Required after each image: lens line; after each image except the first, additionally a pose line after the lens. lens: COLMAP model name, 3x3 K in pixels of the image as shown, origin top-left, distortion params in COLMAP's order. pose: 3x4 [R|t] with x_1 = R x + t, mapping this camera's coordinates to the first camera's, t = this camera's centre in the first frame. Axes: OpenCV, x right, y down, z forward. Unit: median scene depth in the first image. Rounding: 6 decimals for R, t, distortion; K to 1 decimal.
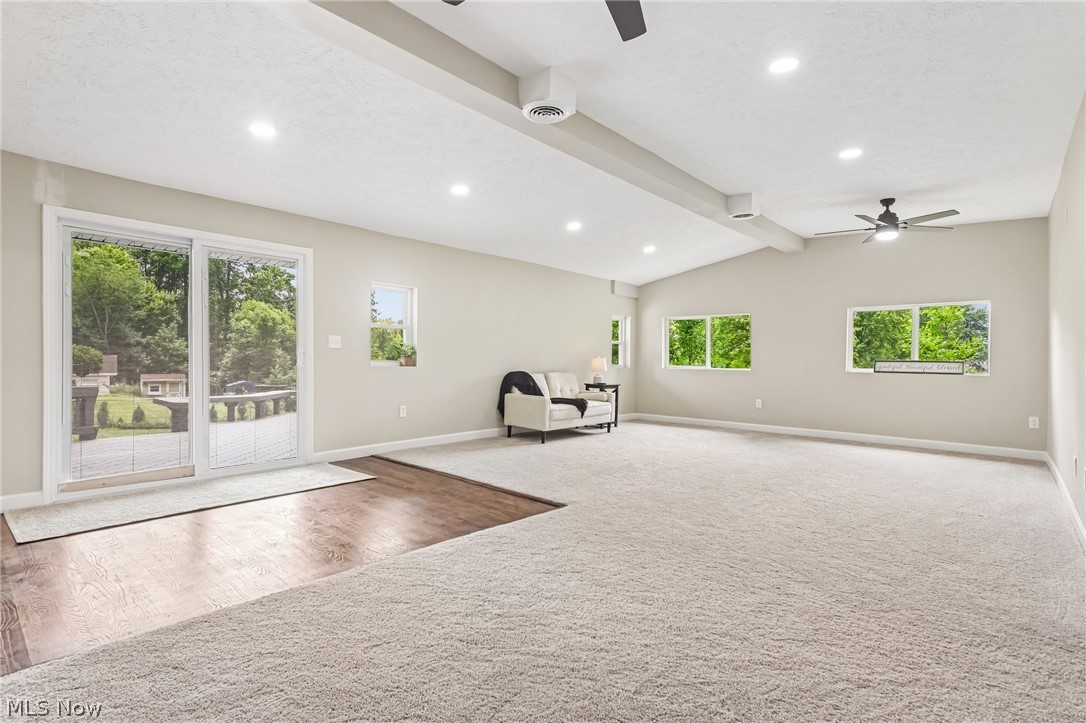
lens RADIAL K [[535.1, 0, 519.8], [0, 535.1, 362.4], [0, 0, 1]] dist [0.009436, -0.002520]
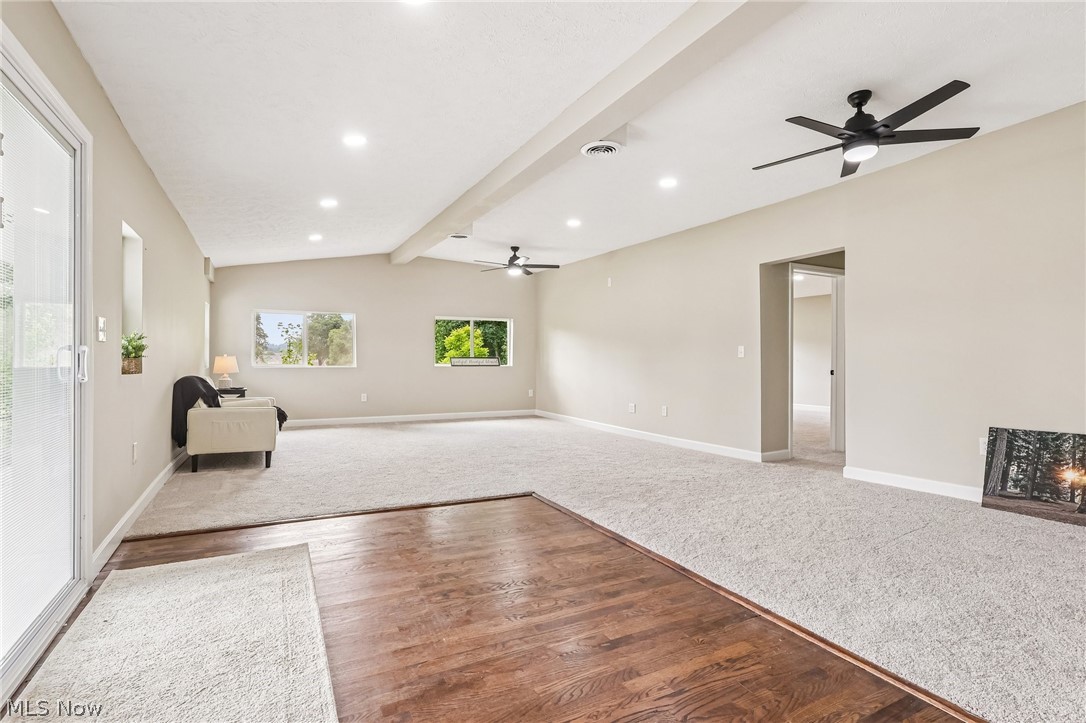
lens RADIAL K [[535.1, 0, 536.0], [0, 535.1, 361.4], [0, 0, 1]] dist [0.009436, -0.002520]
pose [[0.355092, -0.014908, 0.934713, -0.583436], [0.009441, 0.999879, 0.012361, -0.008521], [-0.934784, 0.004435, 0.355189, 0.382604]]
